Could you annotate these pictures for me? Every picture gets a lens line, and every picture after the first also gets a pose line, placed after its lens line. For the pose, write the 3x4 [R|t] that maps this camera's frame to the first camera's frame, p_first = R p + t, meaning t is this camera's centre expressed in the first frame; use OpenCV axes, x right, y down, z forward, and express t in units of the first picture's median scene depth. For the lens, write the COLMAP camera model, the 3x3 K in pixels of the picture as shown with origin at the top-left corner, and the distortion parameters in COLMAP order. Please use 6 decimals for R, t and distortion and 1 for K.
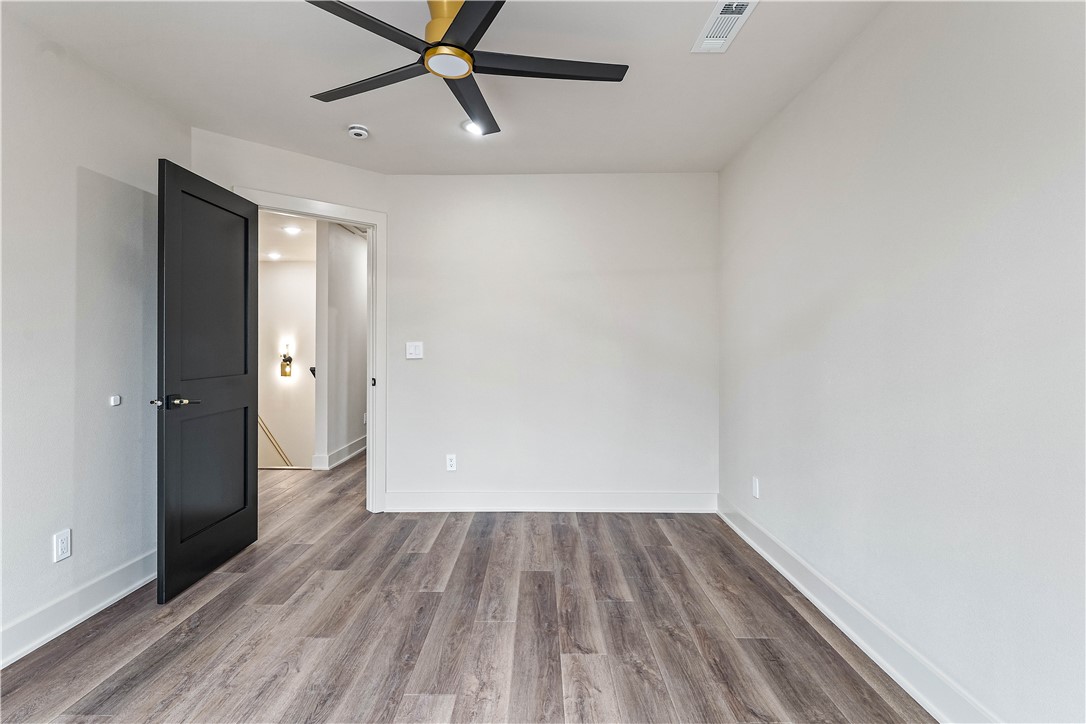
lens RADIAL K [[582.1, 0, 542.7], [0, 582.1, 348.0], [0, 0, 1]] dist [0.000197, -0.000022]
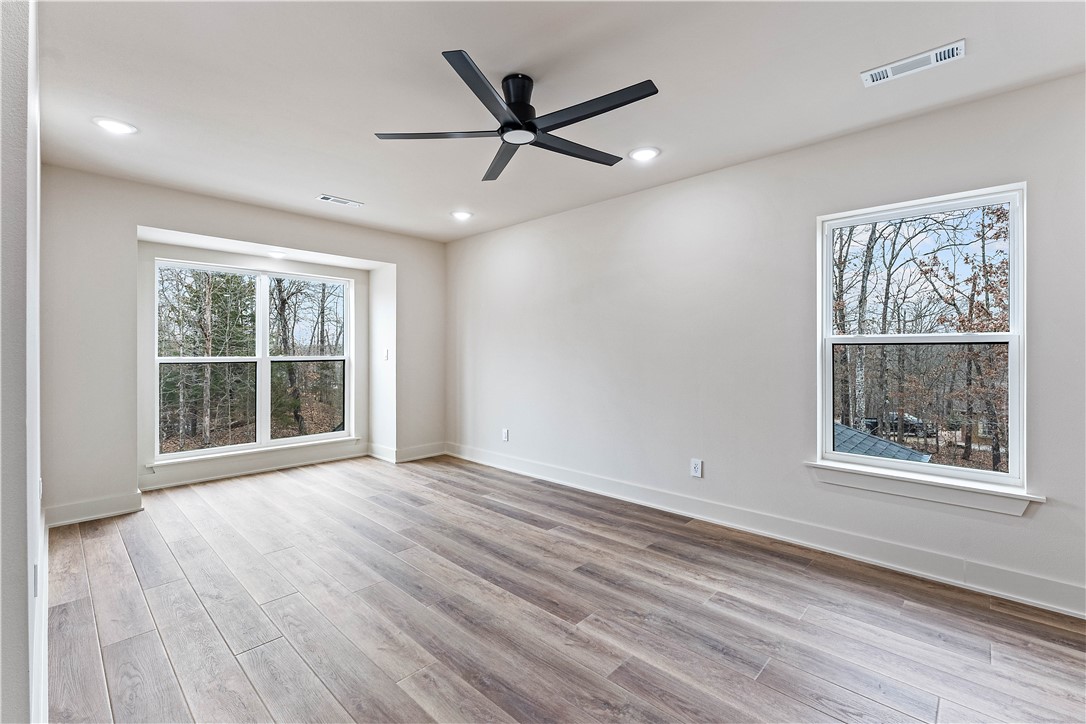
lens RADIAL K [[466.9, 0, 542.9], [0, 466.9, 350.7], [0, 0, 1]] dist [0.022831, 0.000044]
pose [[-0.683542, -0.002444, -0.729907, 0.466030], [-0.002198, 0.999997, -0.001291, -0.031959], [0.729908, 0.000722, -0.683545, 1.518810]]
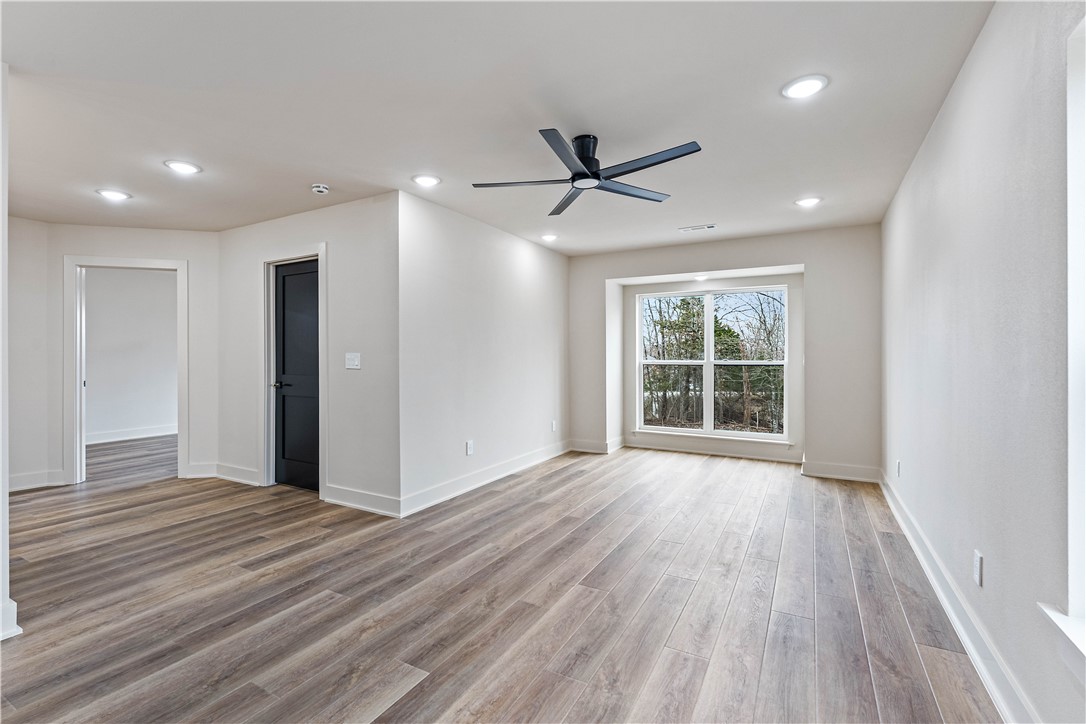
lens RADIAL K [[488.6, 0, 543.0], [0, 488.6, 362.0], [0, 0, 1]] dist [0.000092, 0.000136]
pose [[-0.877092, -0.005732, 0.480288, -0.628366], [-0.002123, 0.999965, 0.008057, -0.019368], [-0.480318, 0.006048, -0.877074, 1.926156]]
